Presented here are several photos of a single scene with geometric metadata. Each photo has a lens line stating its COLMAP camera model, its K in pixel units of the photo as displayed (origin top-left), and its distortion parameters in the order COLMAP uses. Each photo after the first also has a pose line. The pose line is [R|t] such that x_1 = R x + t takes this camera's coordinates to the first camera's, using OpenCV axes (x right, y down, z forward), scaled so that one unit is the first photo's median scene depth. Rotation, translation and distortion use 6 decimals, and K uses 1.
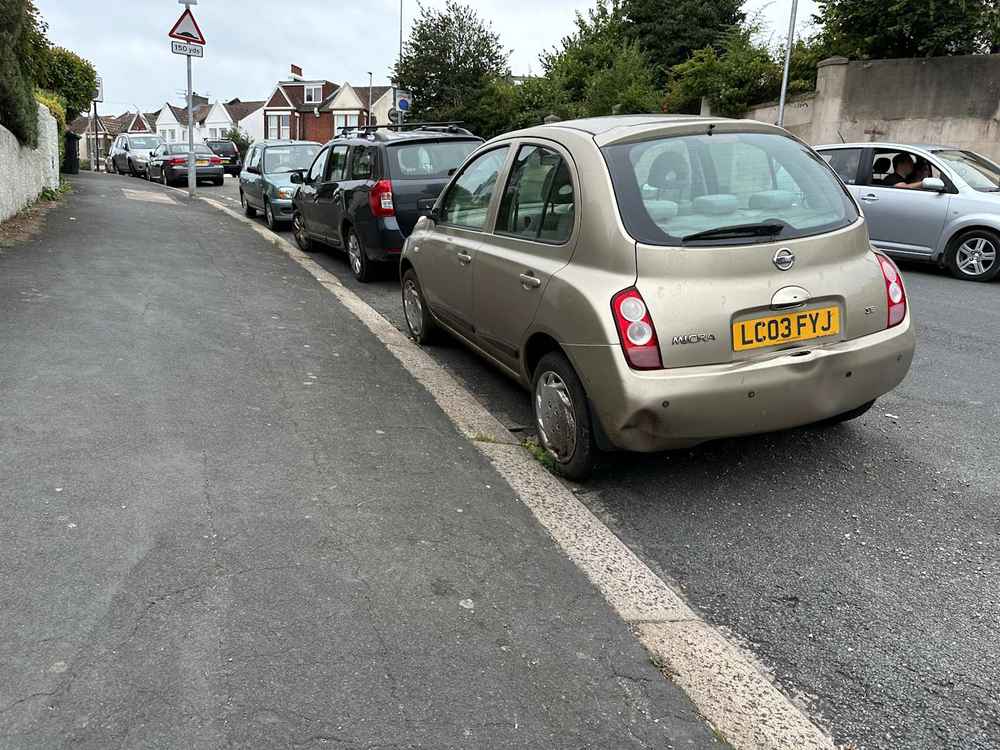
lens RADIAL K [[695.9, 0, 488.8], [0, 695.9, 397.2], [0, 0, 1]] dist [0.036165, -0.065383]
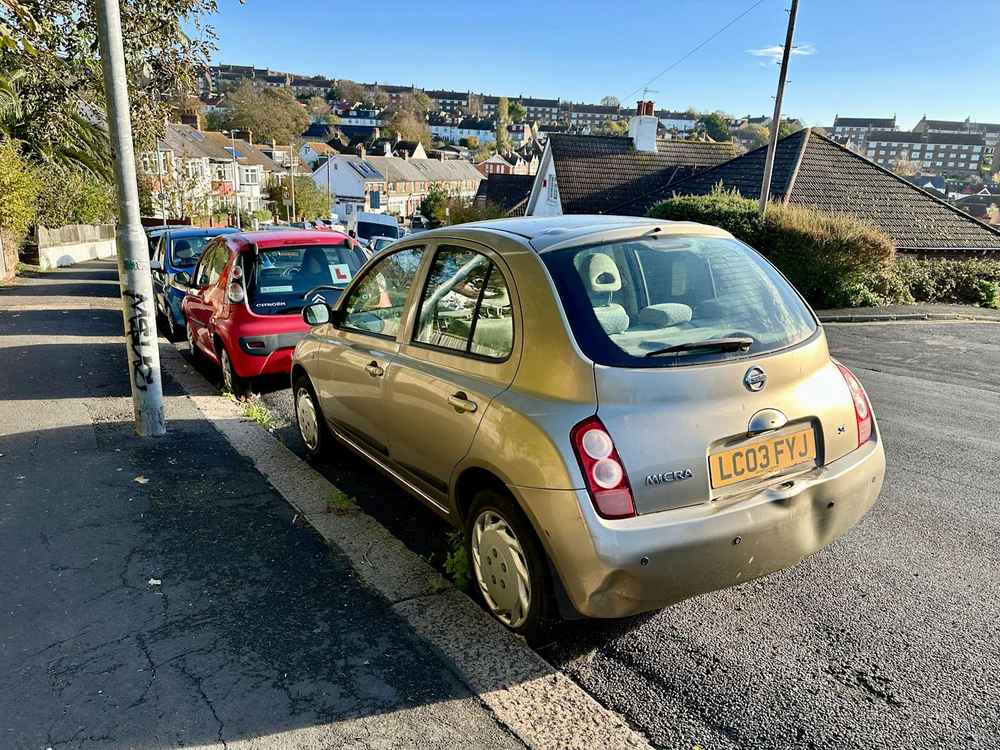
lens RADIAL K [[695.9, 0, 488.8], [0, 695.9, 397.2], [0, 0, 1]] dist [0.036165, -0.065383]
pose [[0.986558, -0.028423, 0.160921, -0.047899], [0.046978, 0.992518, -0.112703, -0.091198], [-0.156514, 0.118747, 0.980511, 0.197907]]
